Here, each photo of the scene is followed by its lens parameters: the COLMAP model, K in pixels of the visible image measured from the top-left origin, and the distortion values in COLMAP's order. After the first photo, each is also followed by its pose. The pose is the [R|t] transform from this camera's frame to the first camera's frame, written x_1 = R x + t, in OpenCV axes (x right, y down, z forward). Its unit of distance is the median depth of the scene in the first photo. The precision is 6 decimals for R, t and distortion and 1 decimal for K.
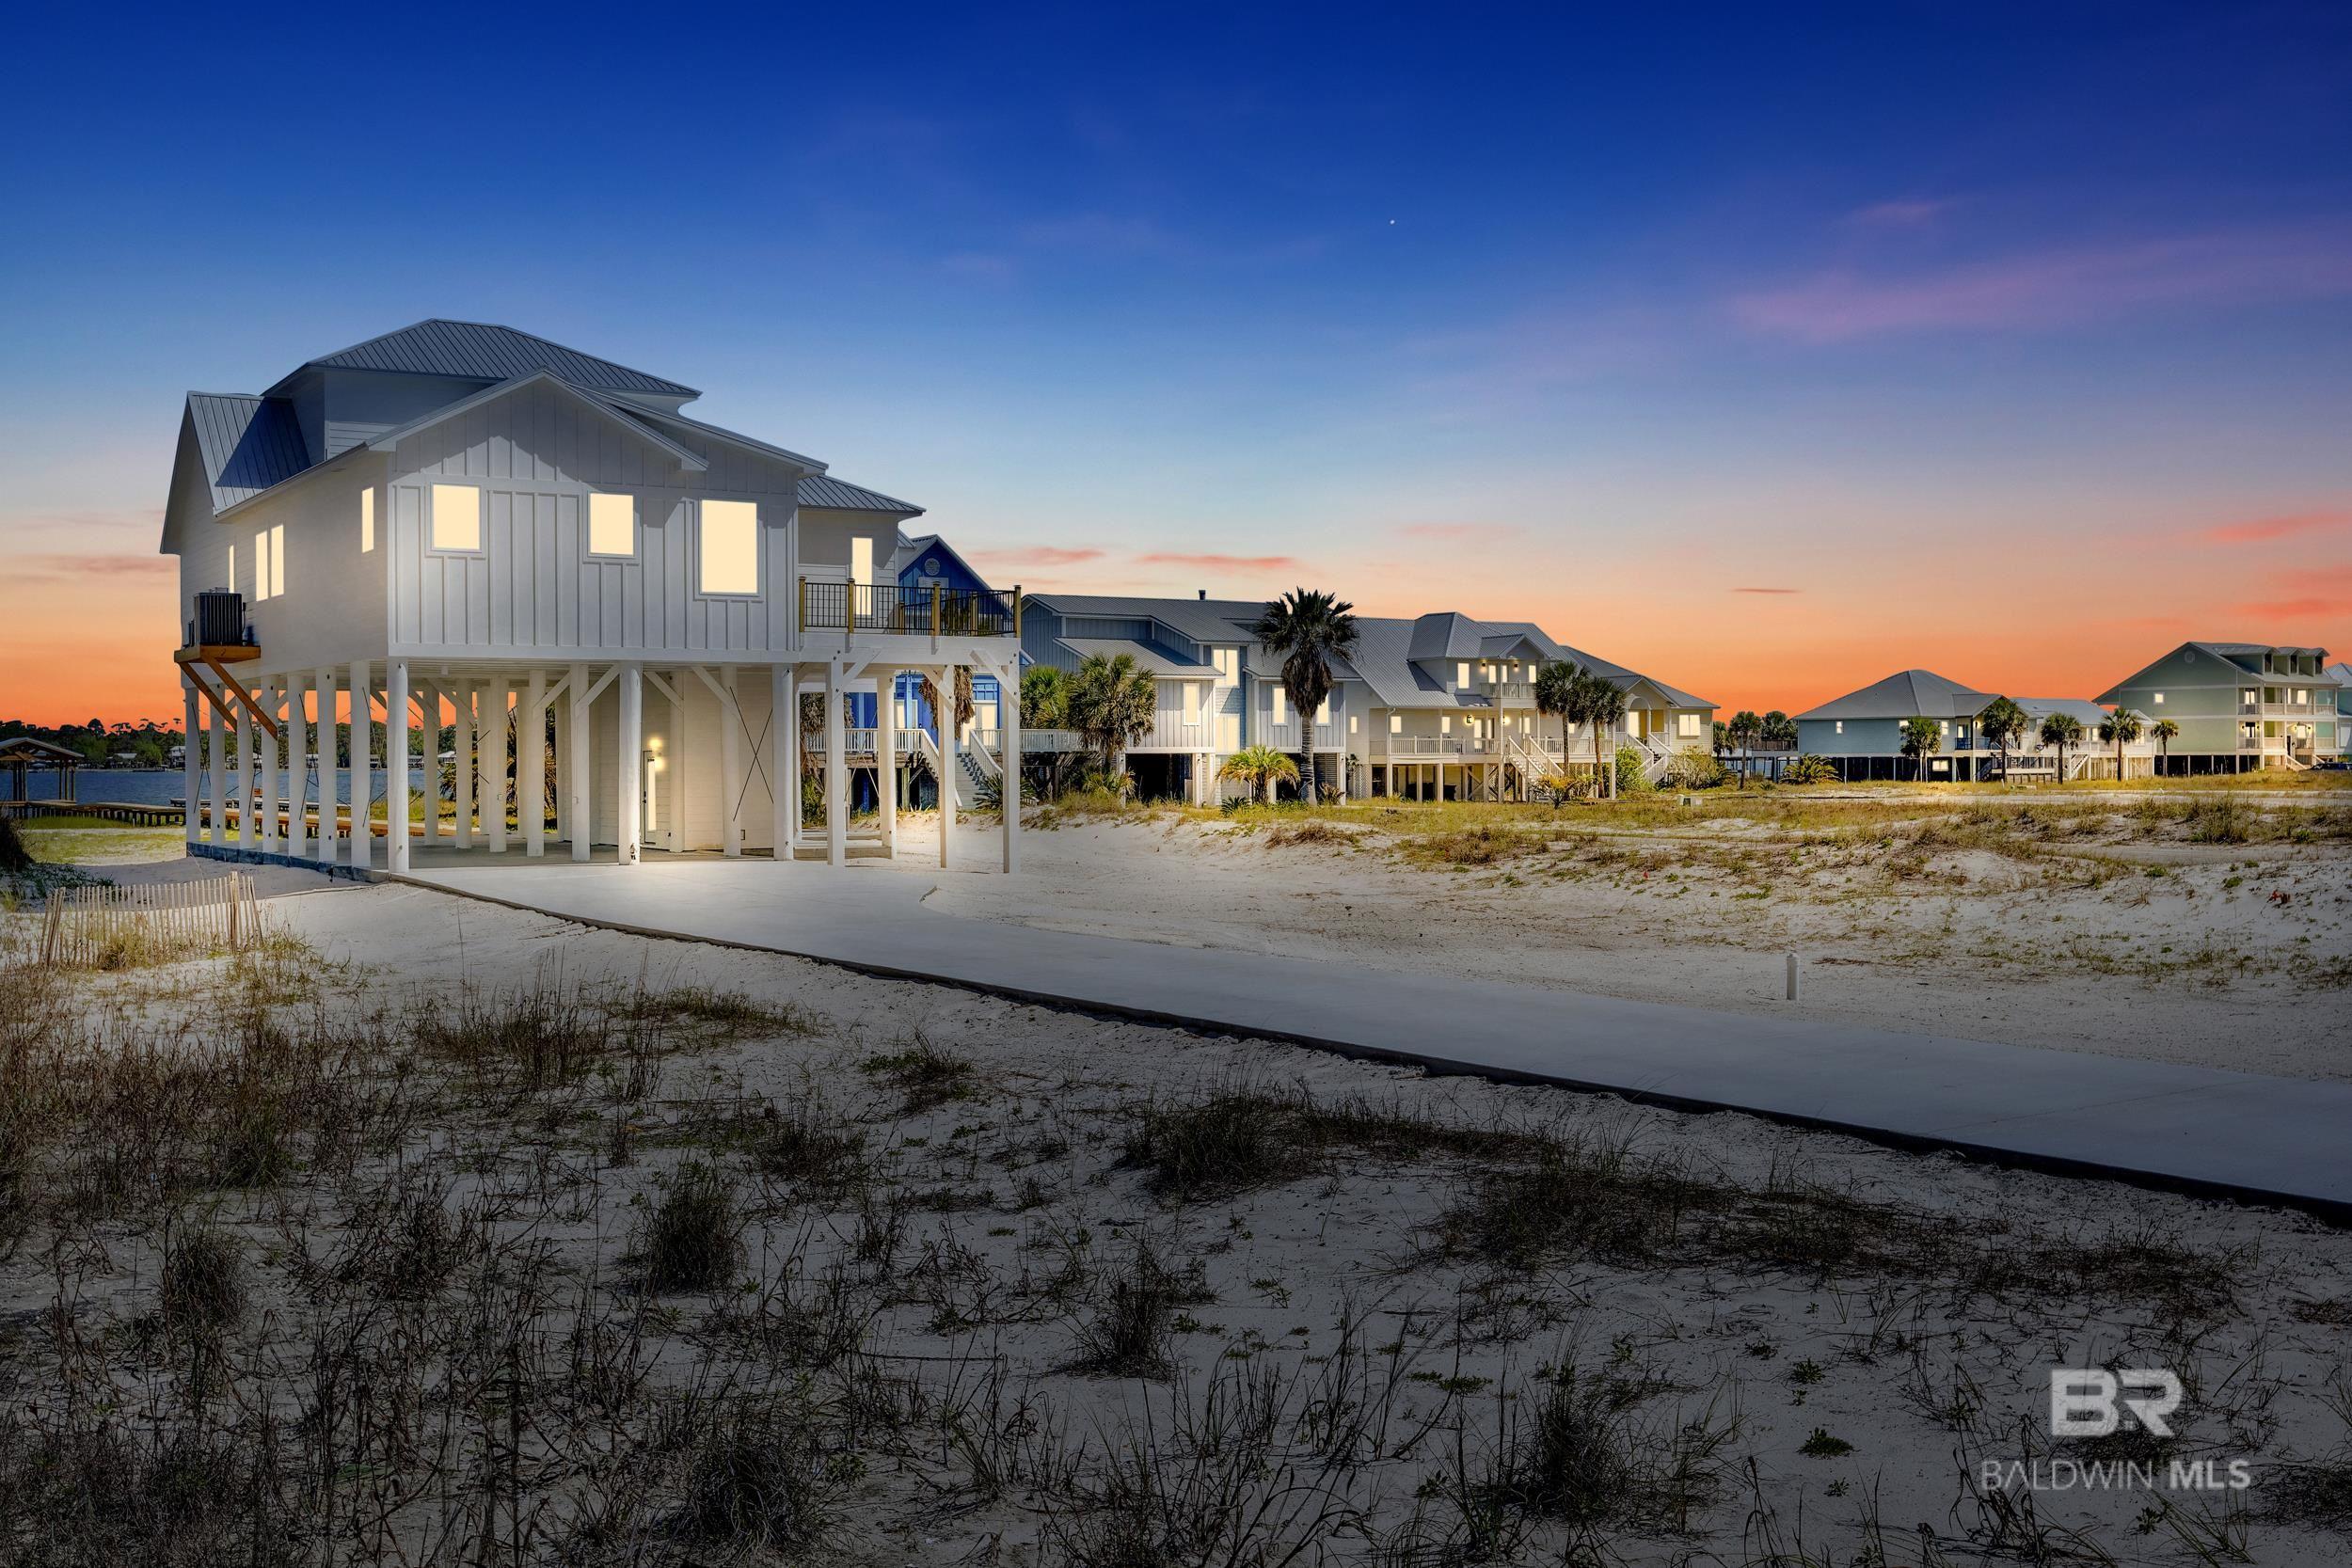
lens RADIAL K [[2414.3, 0, 1176.0], [0, 2414.3, 784.0], [0, 0, 1]] dist [-0.026958, -0.005507]
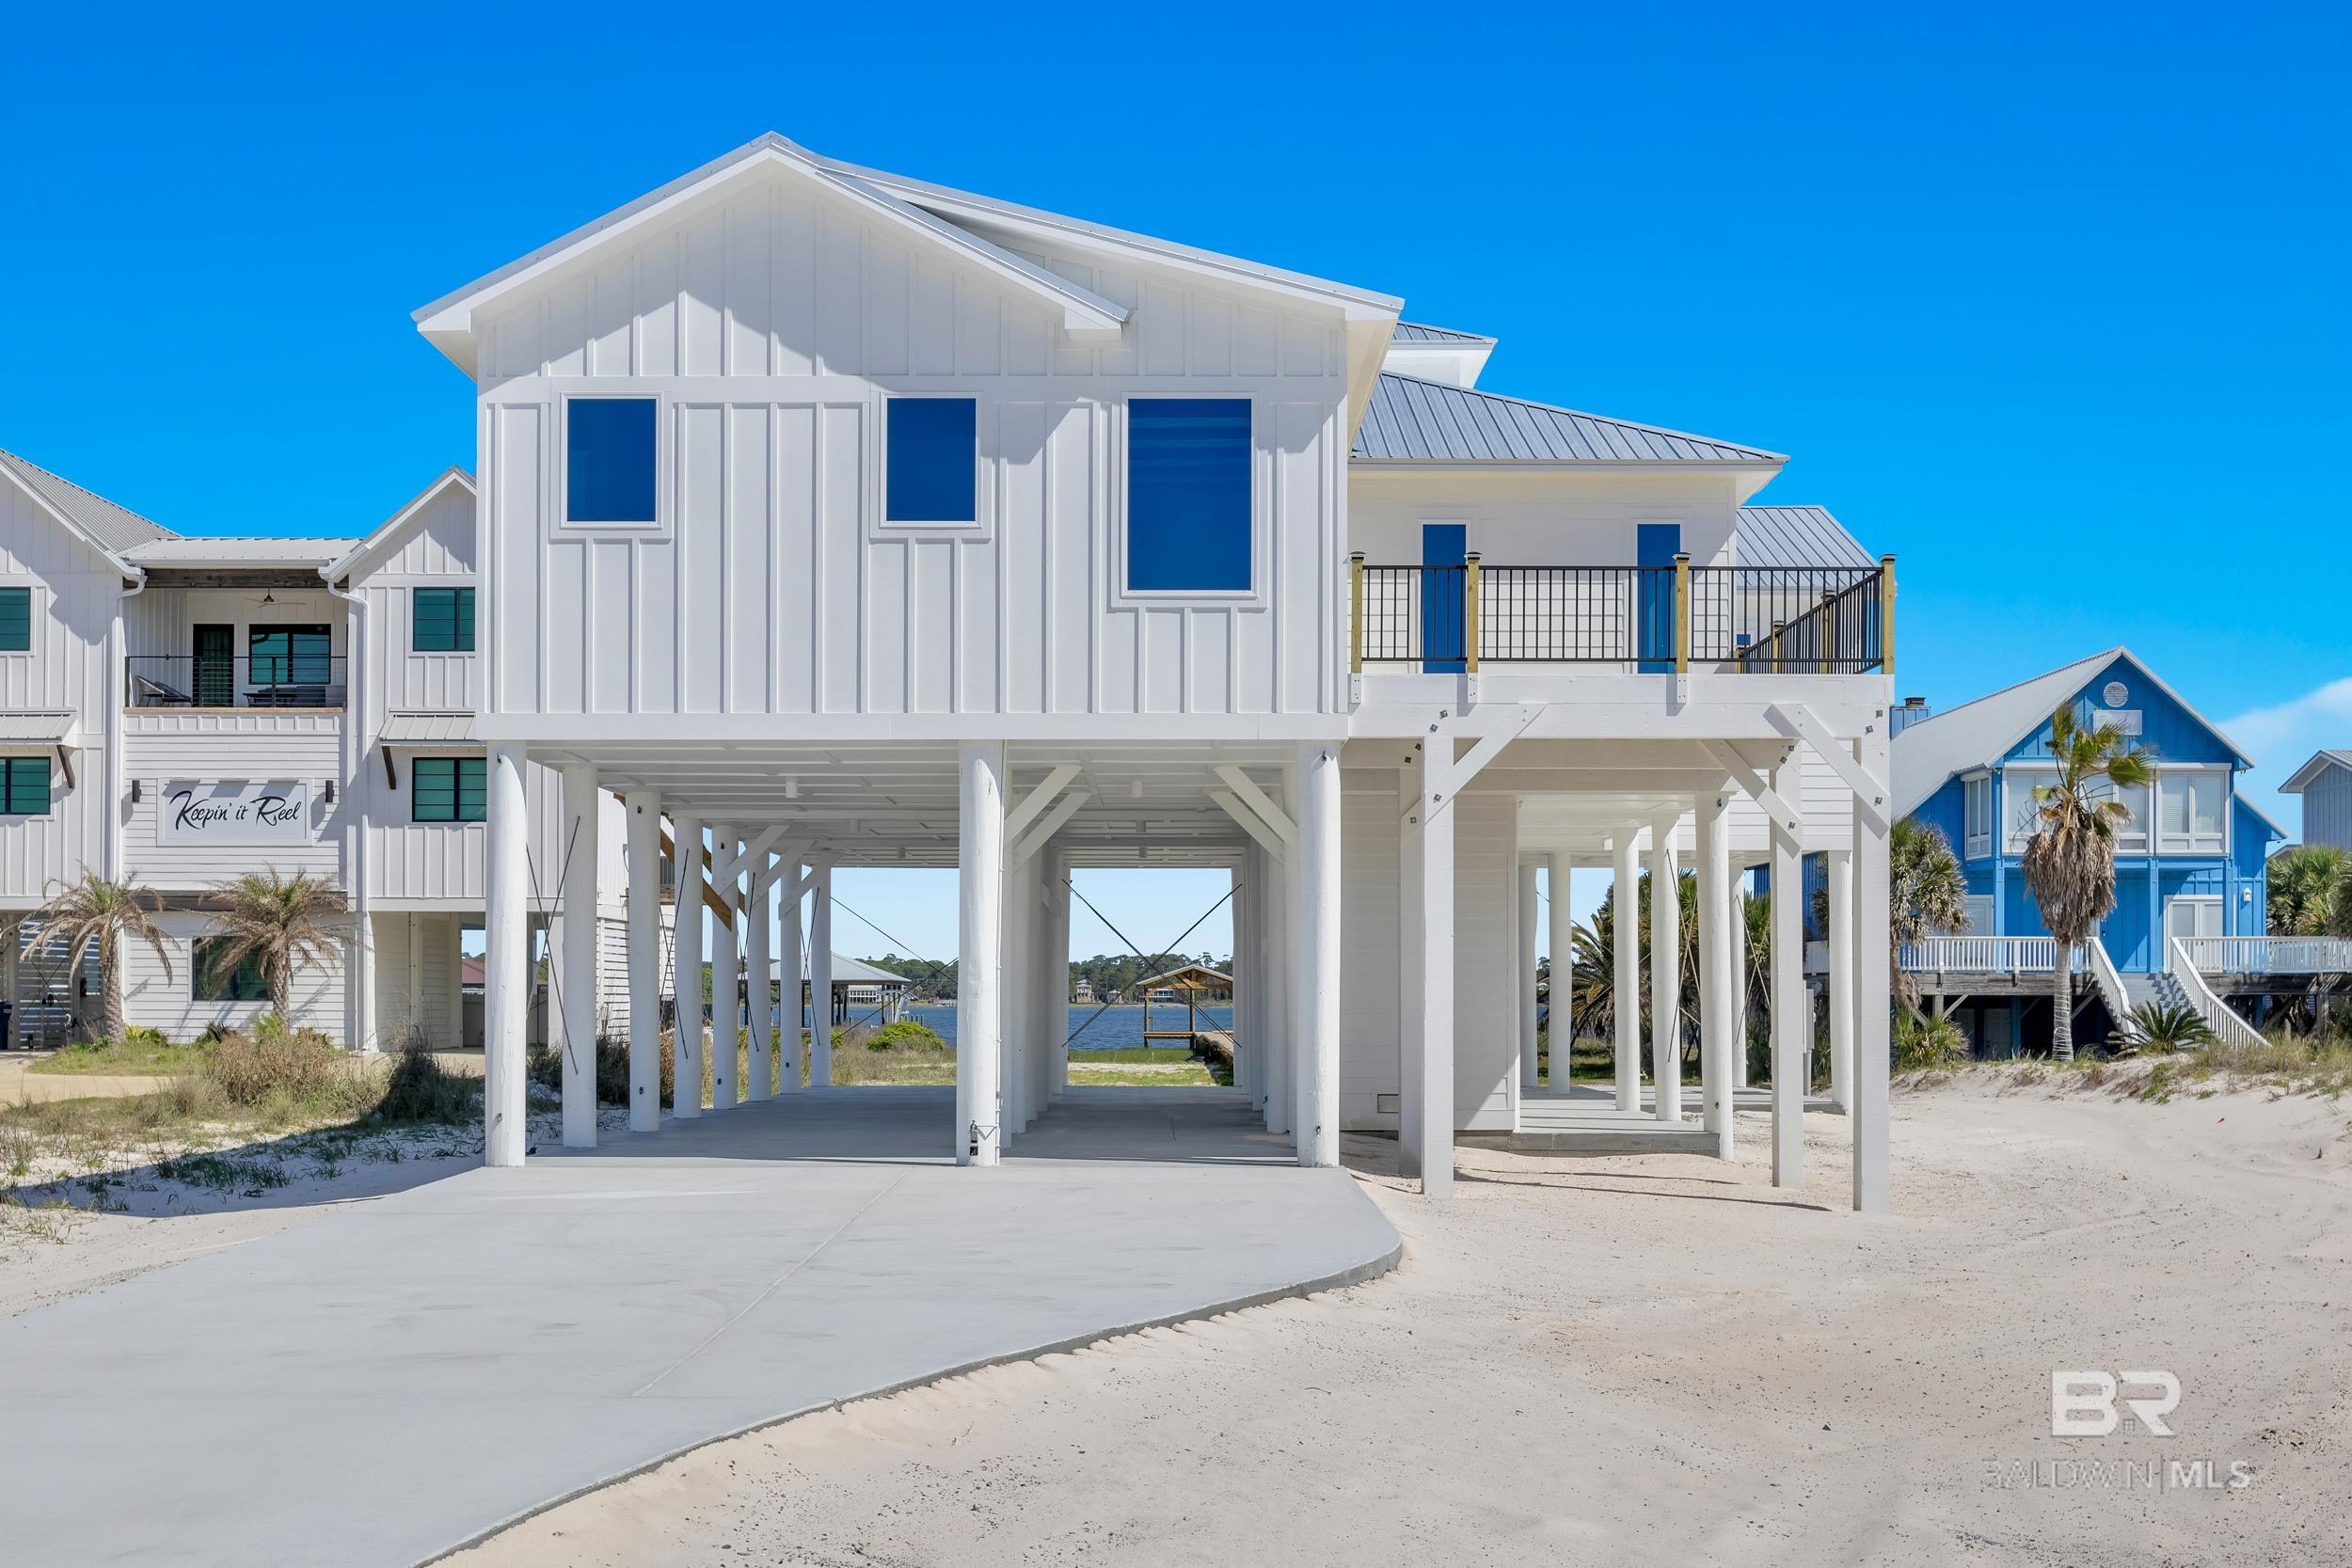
lens RADIAL K [[2326.9, 0, 1178.2], [0, 2326.9, 1009.6], [0, 0, 1]] dist [-0.019568, -0.009420]
pose [[0.838453, 0.009914, -0.544884, 0.045468], [-0.012806, 0.999917, -0.001512, 0.002211], [0.544824, 0.008246, 0.838510, 0.453994]]
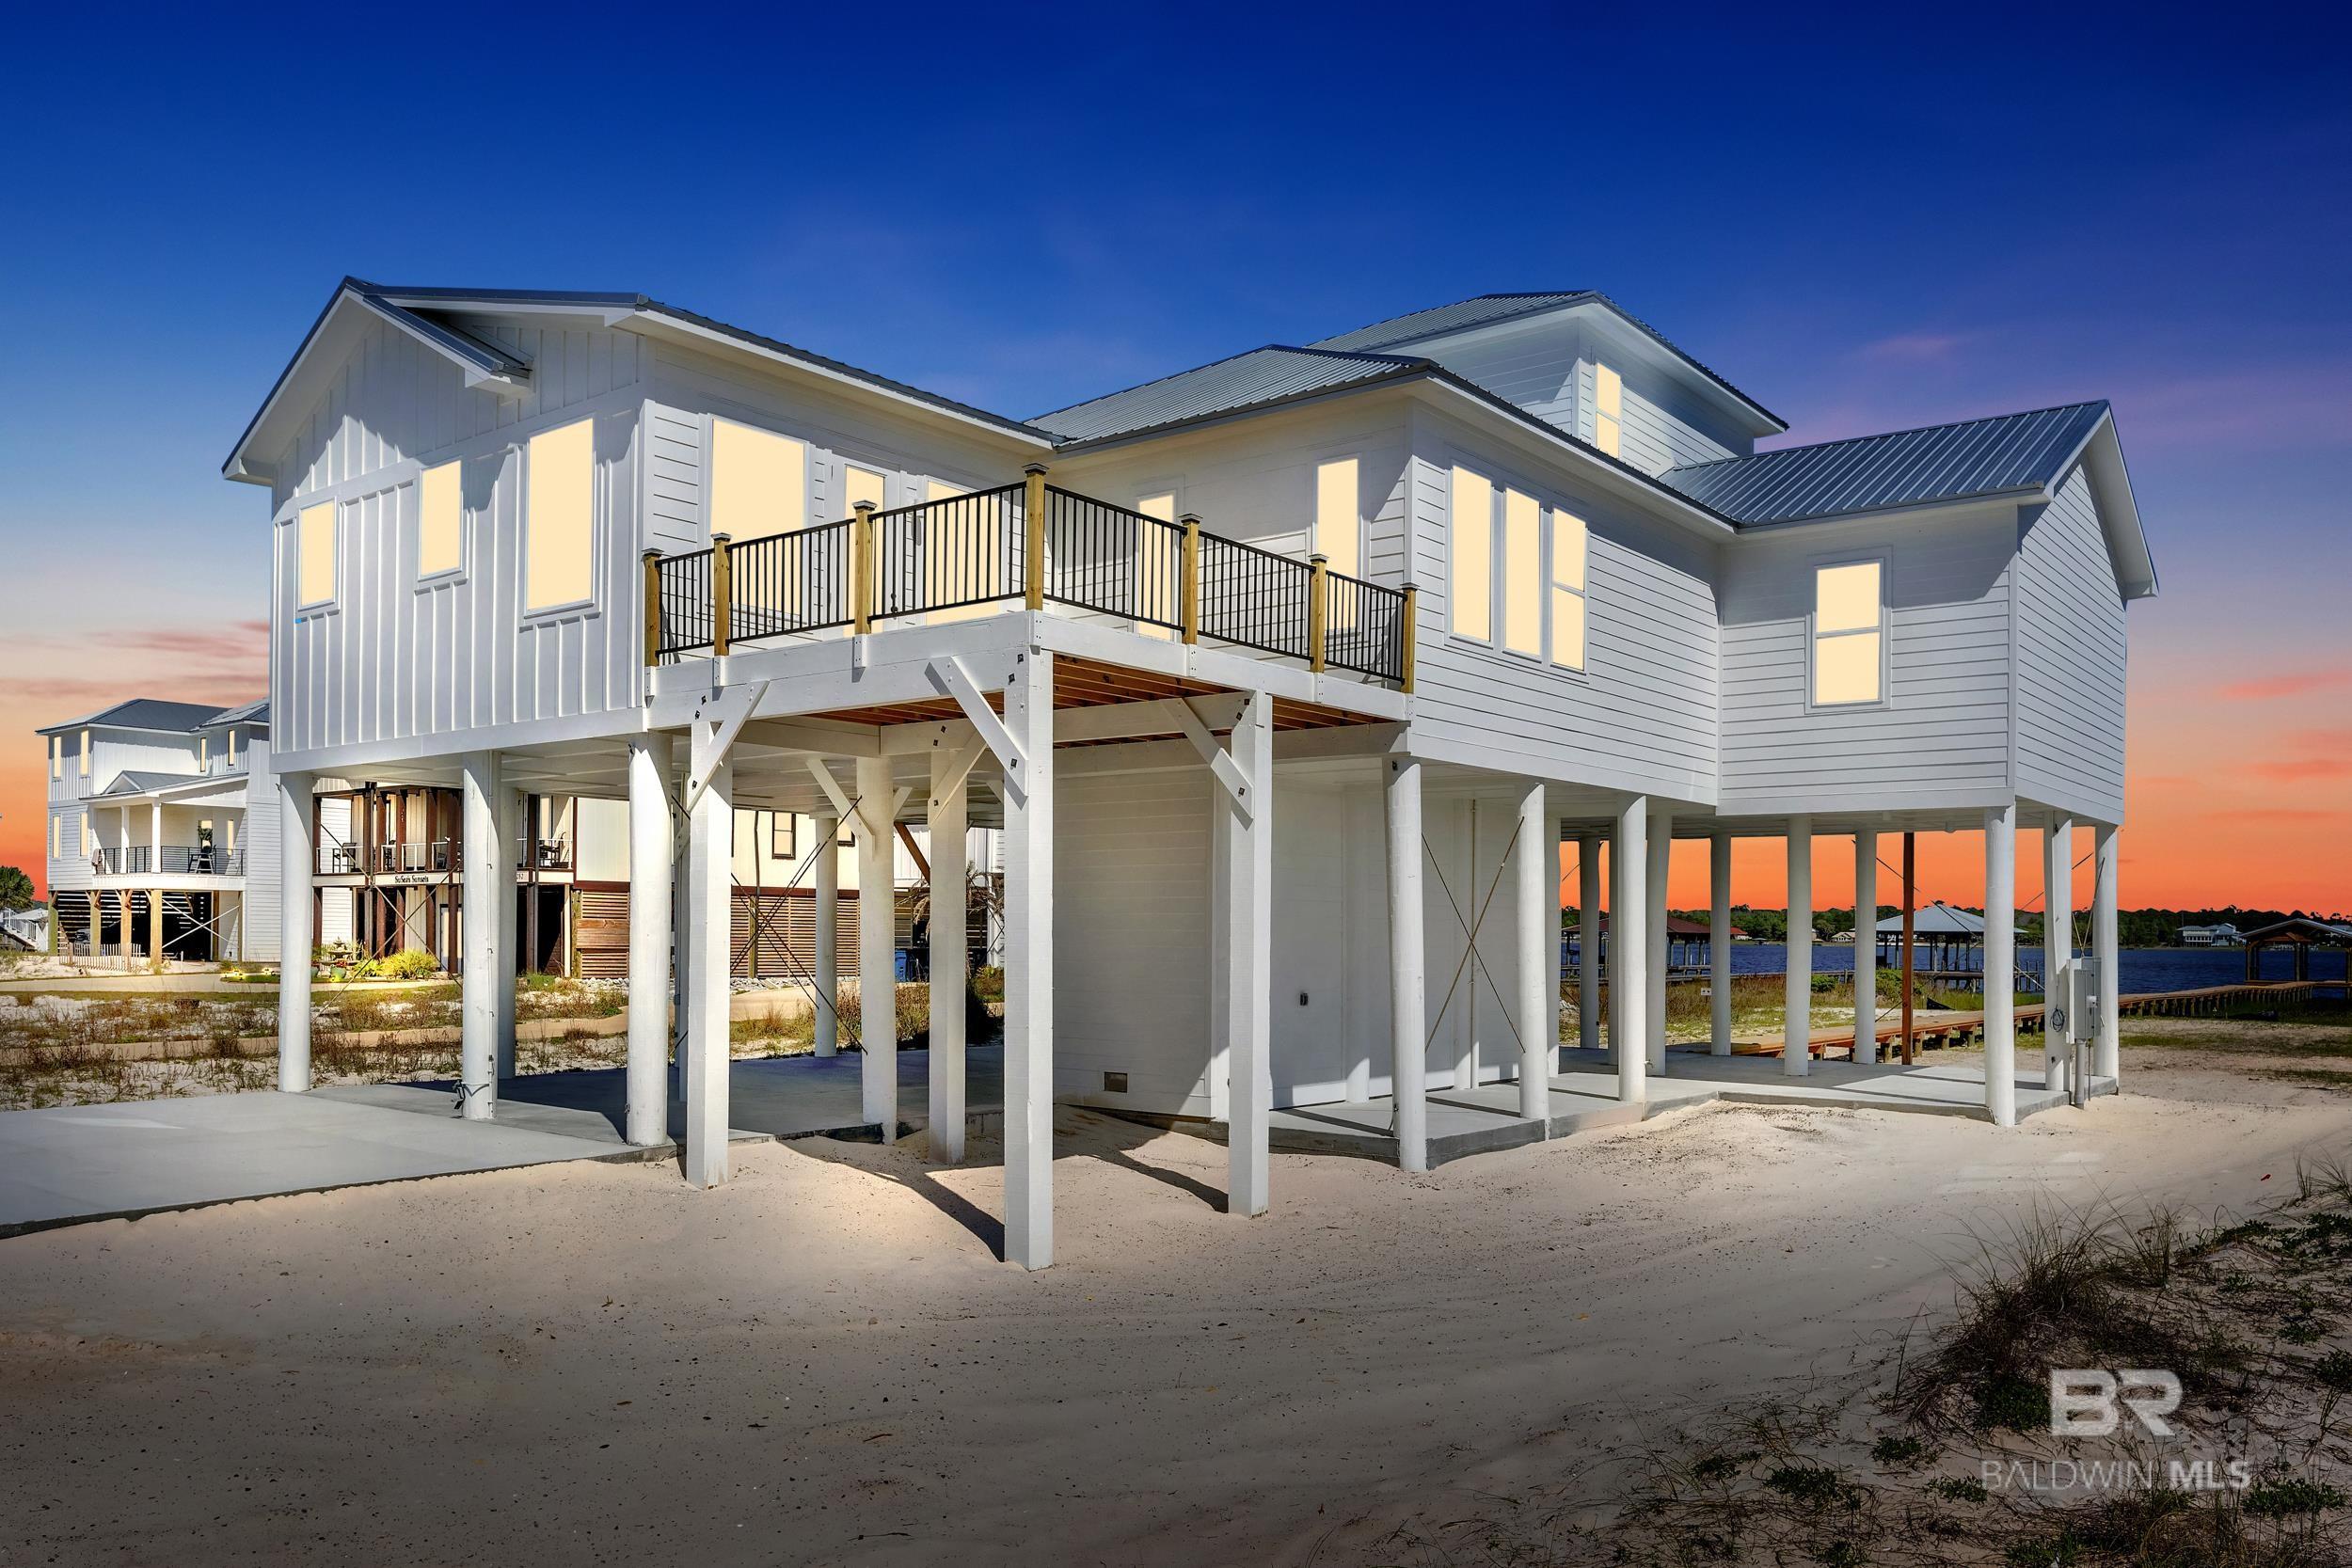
lens RADIAL K [[1710.0, 0, 1176.5], [0, 1710.0, 916.2], [0, 0, 1]] dist [0.000367, 0.000483]
pose [[0.312913, 0.002465, -0.949779, 0.148267], [-0.024600, 0.999682, -0.005511, -0.010701], [0.949463, 0.025089, 0.312874, 0.743761]]
